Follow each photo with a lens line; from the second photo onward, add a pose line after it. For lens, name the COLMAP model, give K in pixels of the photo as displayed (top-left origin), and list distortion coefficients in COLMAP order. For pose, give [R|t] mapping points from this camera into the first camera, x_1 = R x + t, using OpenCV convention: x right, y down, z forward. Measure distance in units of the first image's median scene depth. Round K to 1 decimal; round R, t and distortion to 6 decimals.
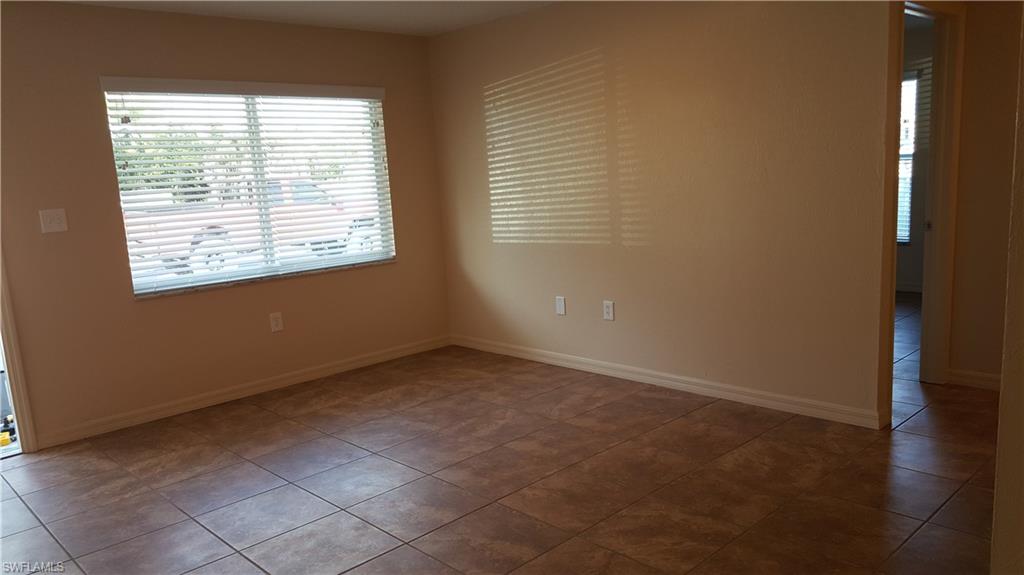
lens RADIAL K [[750.1, 0, 518.4], [0, 750.1, 289.2], [0, 0, 1]] dist [0.152070, -0.251400]
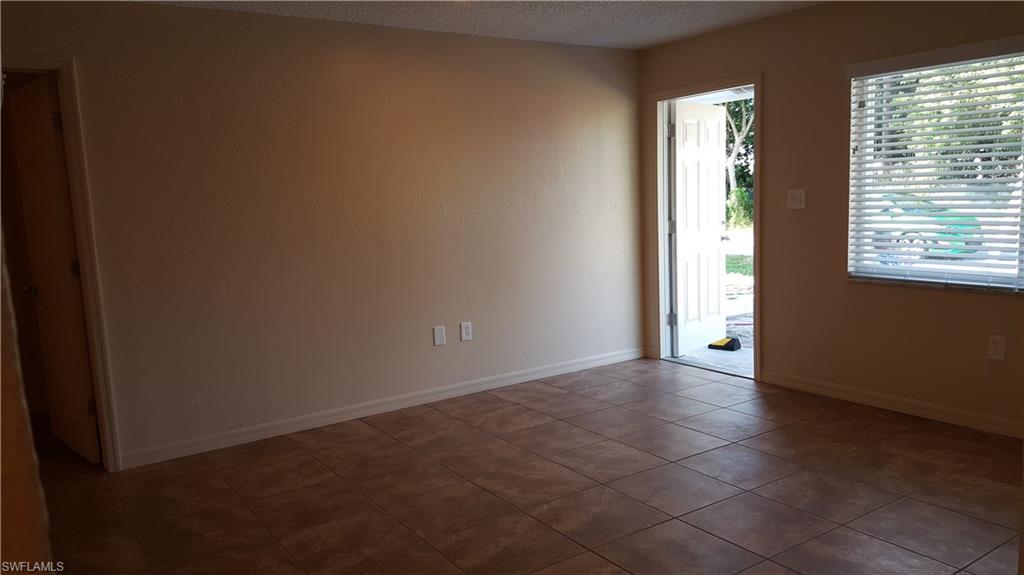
lens RADIAL K [[750.1, 0, 518.4], [0, 750.1, 289.2], [0, 0, 1]] dist [0.152070, -0.251400]
pose [[-0.159688, 0.190130, -0.968685, 0.552804], [-0.105823, 0.972326, 0.208289, -0.138811], [0.981479, 0.135771, -0.135148, 0.688238]]
